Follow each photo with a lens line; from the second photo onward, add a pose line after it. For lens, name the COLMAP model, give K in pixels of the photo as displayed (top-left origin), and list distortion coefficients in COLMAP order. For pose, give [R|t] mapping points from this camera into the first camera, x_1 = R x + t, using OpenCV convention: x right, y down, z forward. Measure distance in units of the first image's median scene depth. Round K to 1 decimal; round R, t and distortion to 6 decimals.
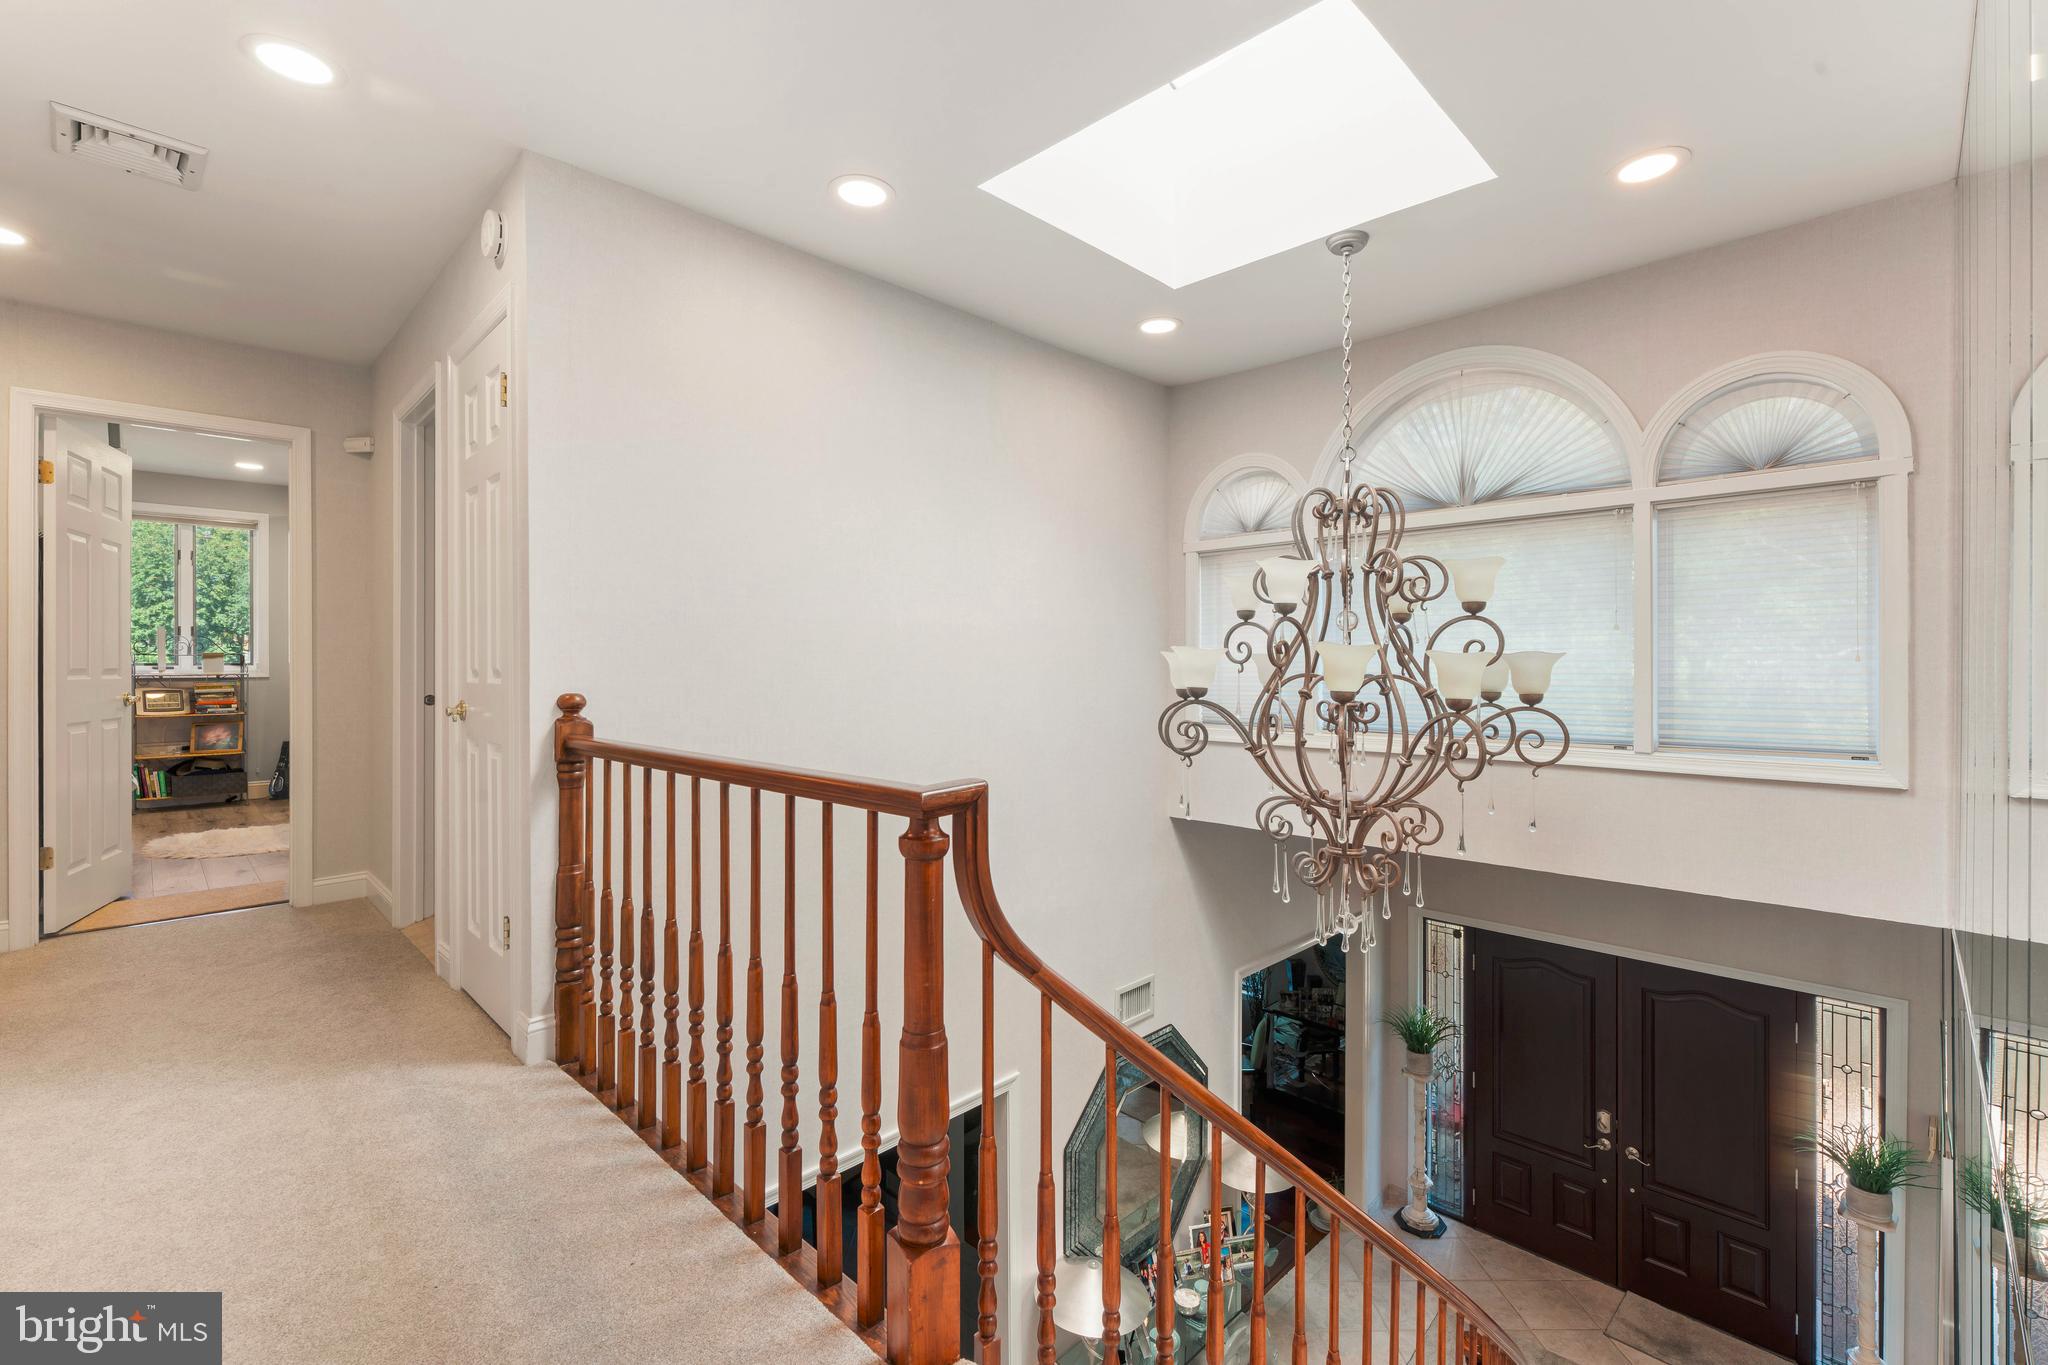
lens RADIAL K [[888.6, 0, 1024.1], [0, 888.6, 672.9], [0, 0, 1]] dist [0.001066, 0.000085]
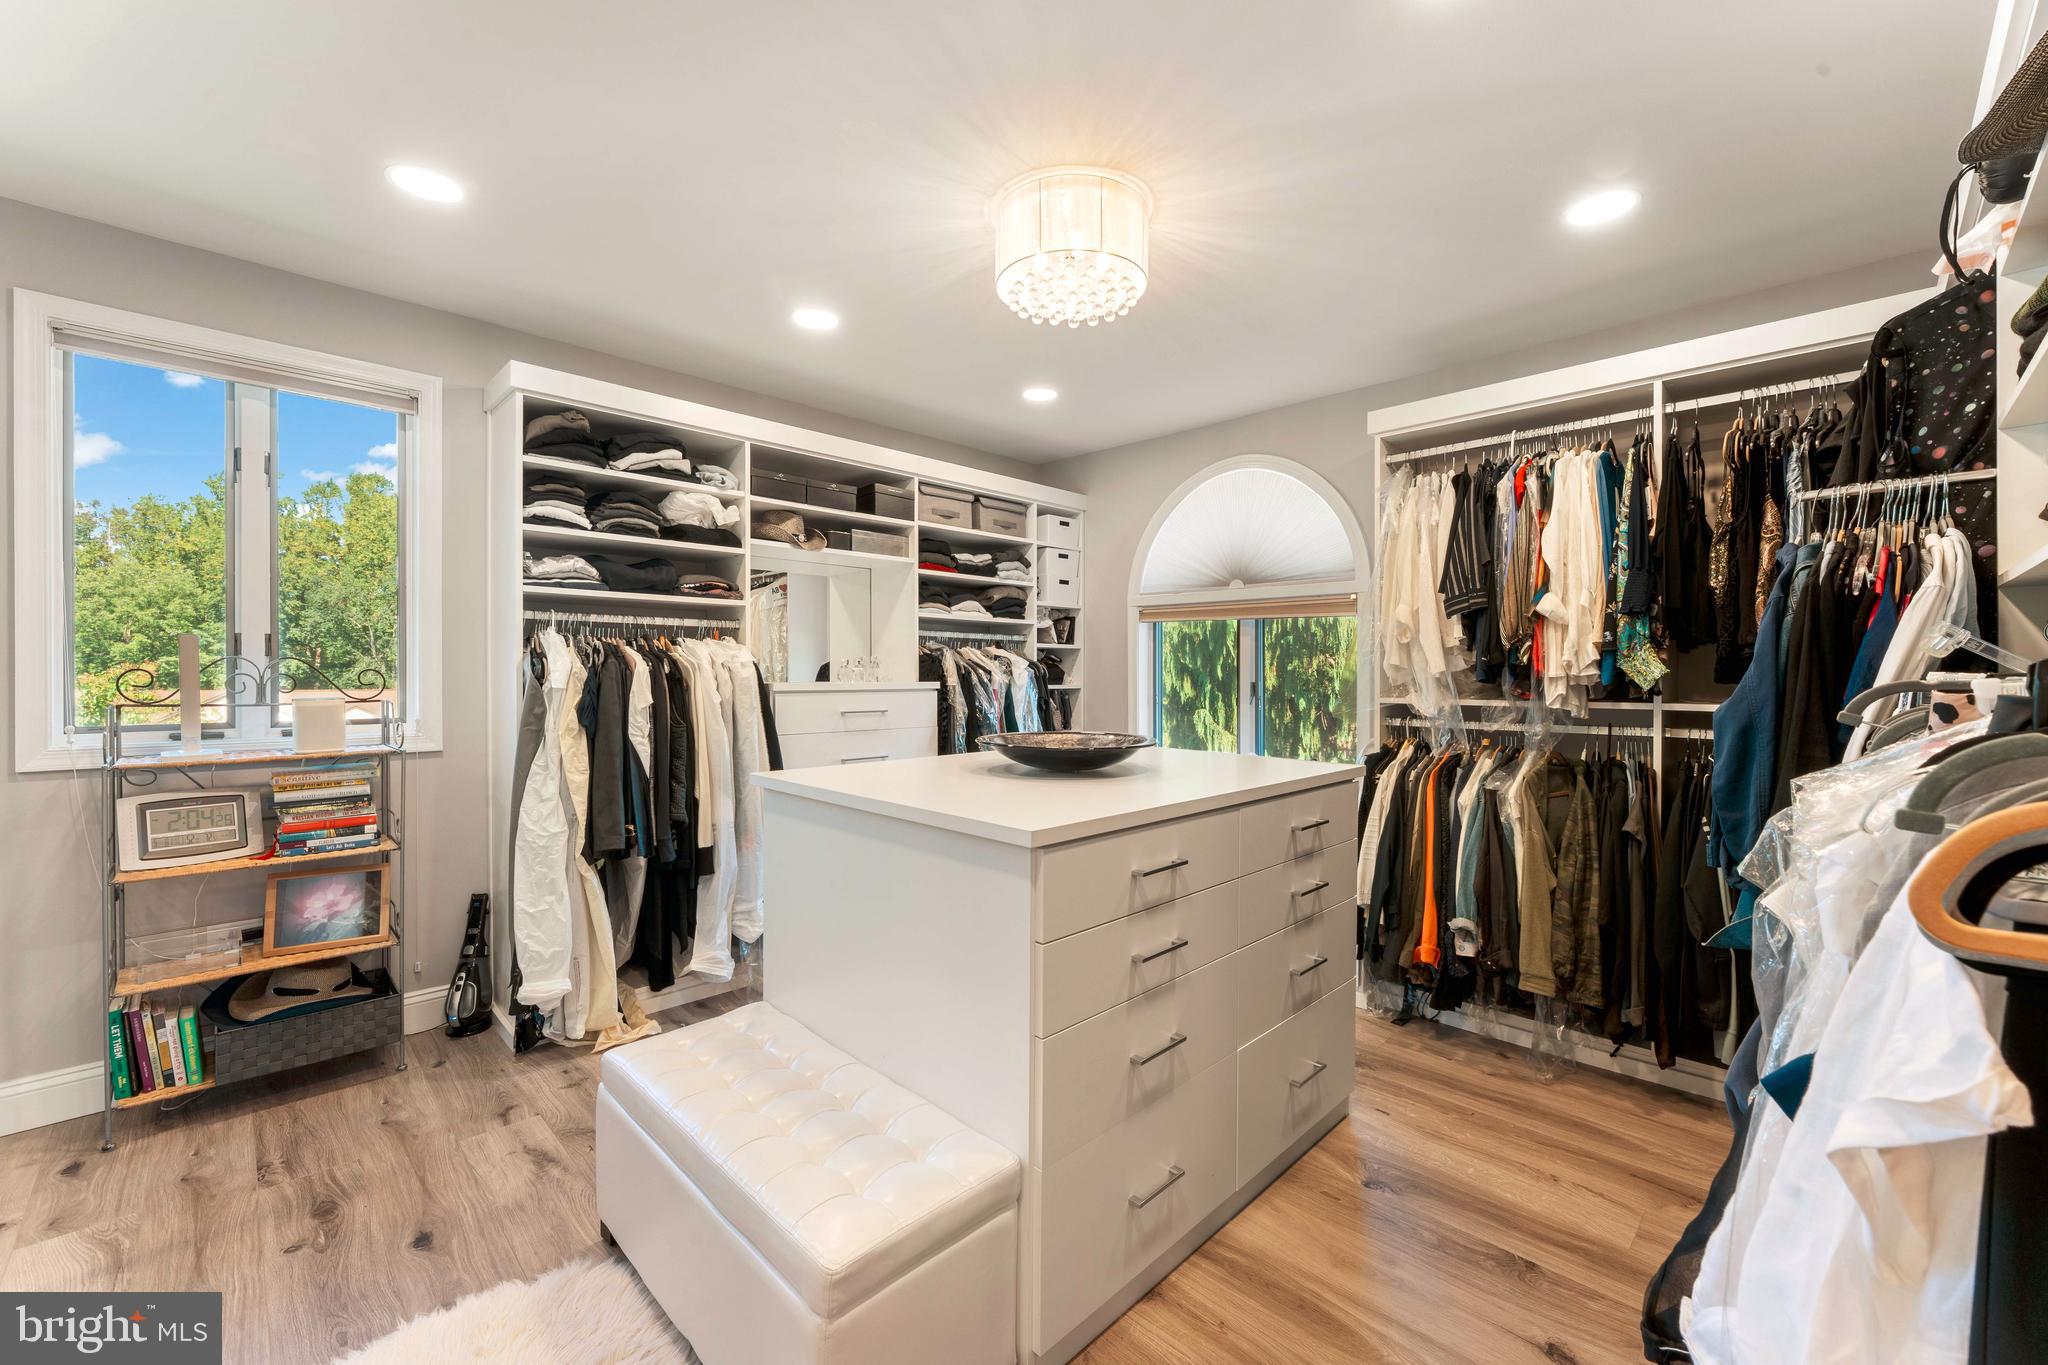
lens RADIAL K [[820.9, 0, 1024.2], [0, 820.9, 677.6], [0, 0, 1]] dist [-0.001638, -0.000097]
pose [[0.999980, -0.000136, -0.006334, -0.586143], [0.000097, 0.999981, -0.006112, -0.029391], [0.006335, 0.006112, 0.999961, 0.625851]]
